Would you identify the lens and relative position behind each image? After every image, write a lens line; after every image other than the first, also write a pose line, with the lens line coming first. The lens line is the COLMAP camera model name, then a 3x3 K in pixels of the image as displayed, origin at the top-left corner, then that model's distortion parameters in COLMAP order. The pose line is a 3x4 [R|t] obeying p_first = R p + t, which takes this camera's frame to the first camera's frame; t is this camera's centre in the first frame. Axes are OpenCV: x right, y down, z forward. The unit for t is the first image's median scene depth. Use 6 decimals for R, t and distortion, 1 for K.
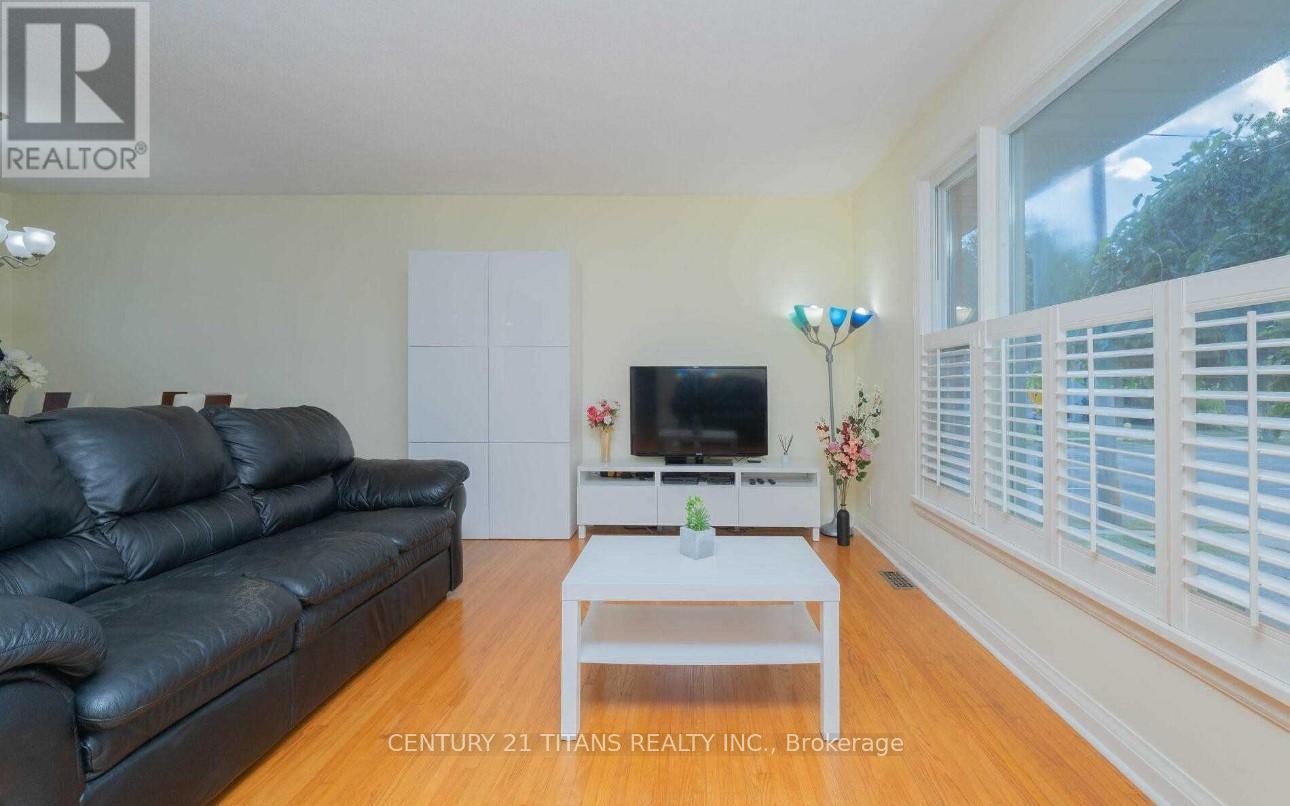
lens RADIAL K [[588.7, 0, 644.9], [0, 588.7, 387.1], [0, 0, 1]] dist [0.000474, -0.000039]
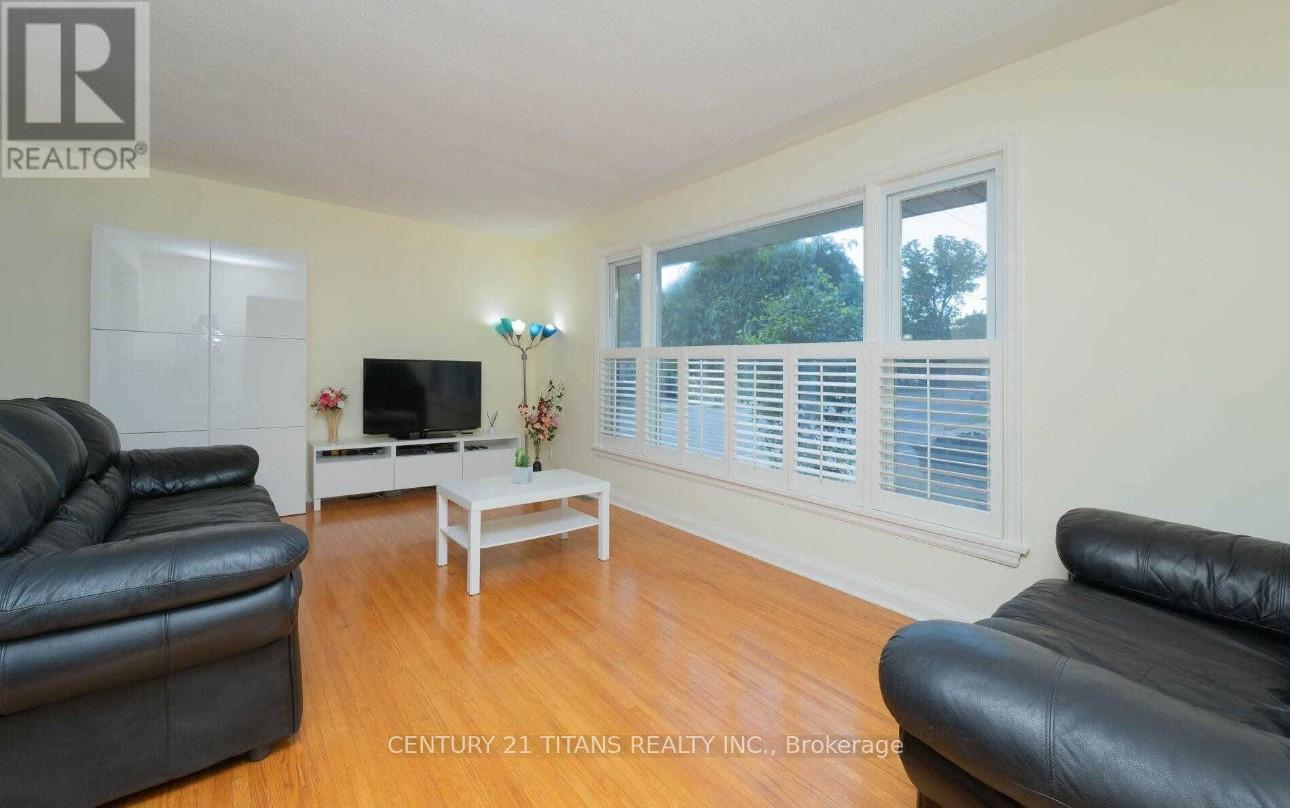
lens RADIAL K [[588.7, 0, 644.9], [0, 588.7, 388.1], [0, 0, 1]] dist [0.000474, -0.000039]
pose [[0.750858, -0.007209, 0.660424, -0.429492], [-0.016722, 0.999412, 0.029921, -0.023106], [-0.660252, -0.033510, 0.750296, -0.273975]]
